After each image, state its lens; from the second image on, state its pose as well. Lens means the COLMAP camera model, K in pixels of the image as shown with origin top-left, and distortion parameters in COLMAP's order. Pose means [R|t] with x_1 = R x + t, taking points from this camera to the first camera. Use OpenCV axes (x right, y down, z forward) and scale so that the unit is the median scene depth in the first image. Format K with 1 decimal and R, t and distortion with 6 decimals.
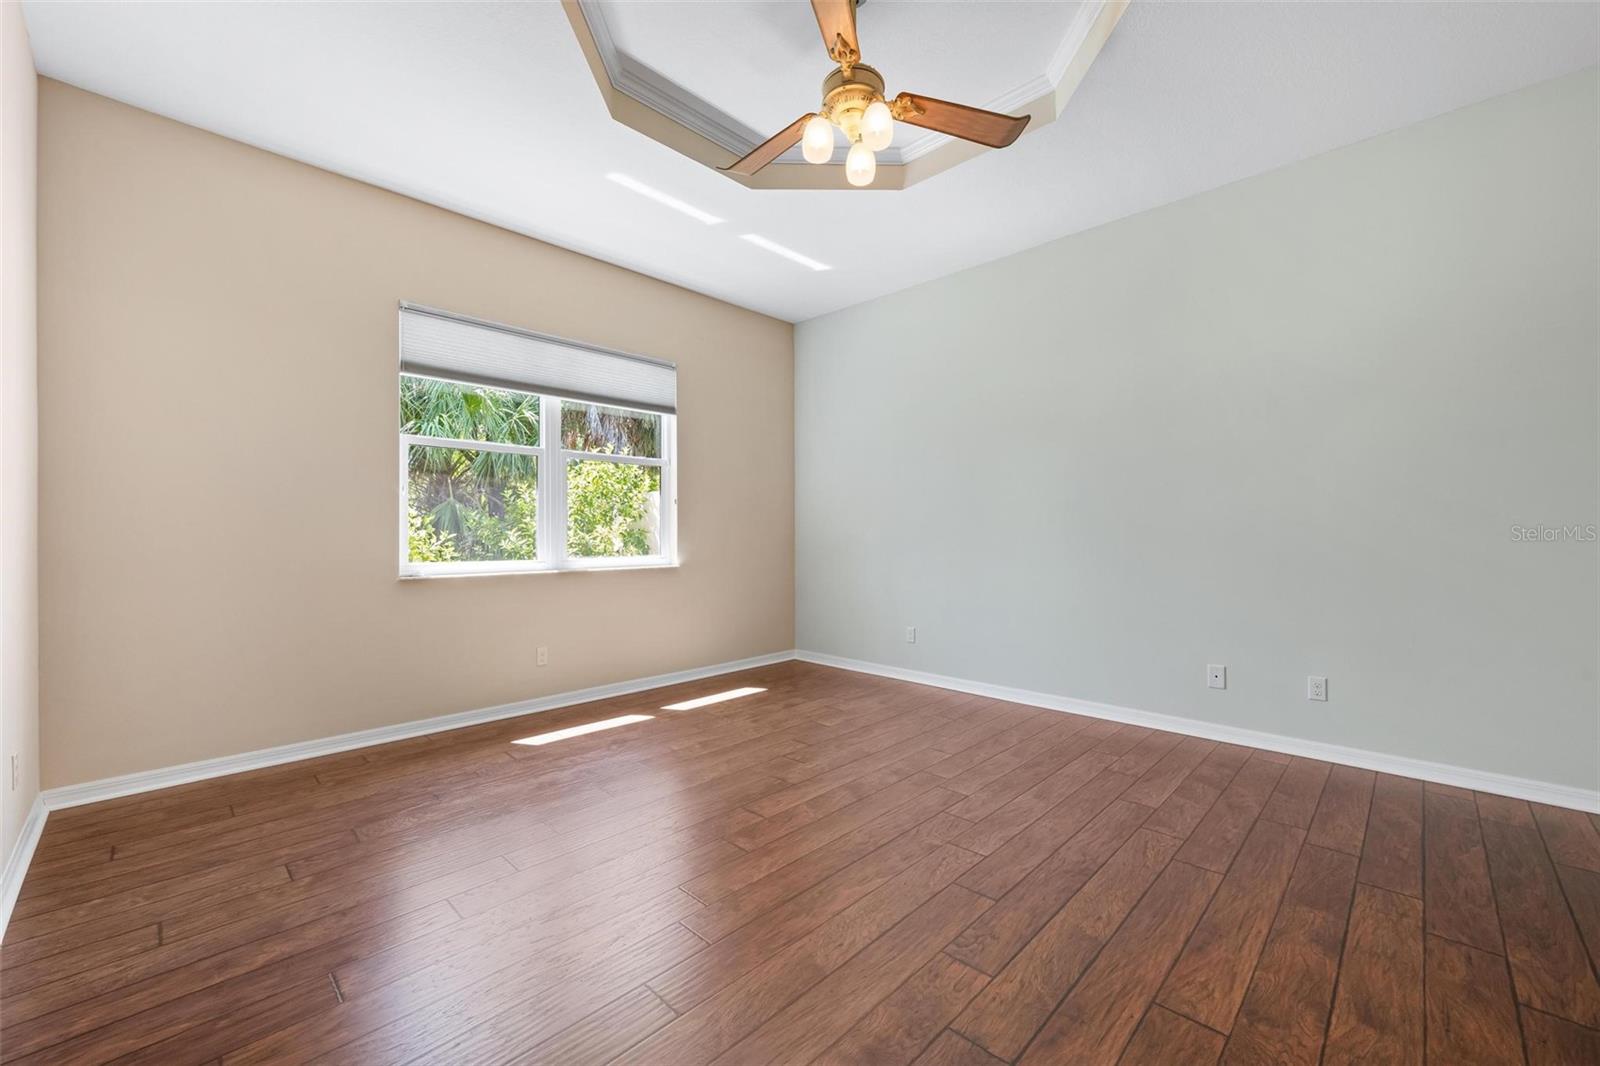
lens RADIAL K [[635.9, 0, 804.5], [0, 635.9, 534.5], [0, 0, 1]] dist [0.001413, 0.000185]
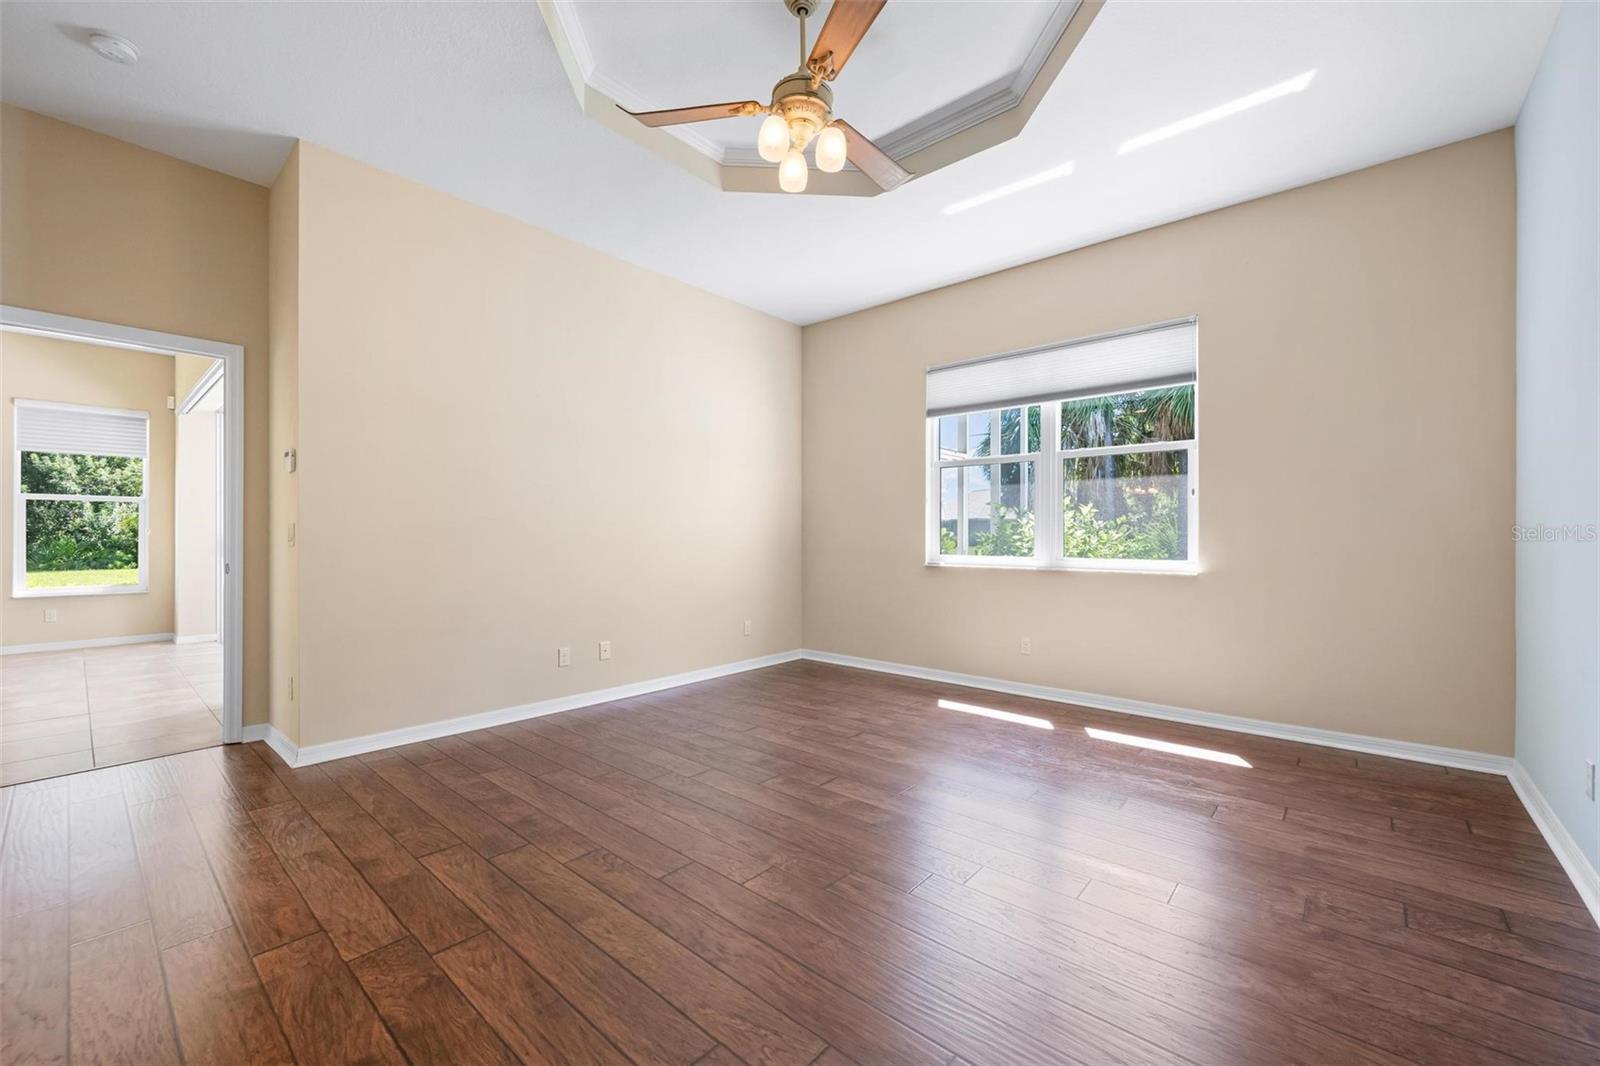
lens RADIAL K [[635.9, 0, 804.7], [0, 635.9, 532.9], [0, 0, 1]] dist [0.001413, 0.000185]
pose [[0.057721, -0.000517, -0.998333, 1.491258], [-0.000744, 1.000000, -0.000561, -0.000961], [0.998332, 0.000775, 0.057720, 1.282149]]
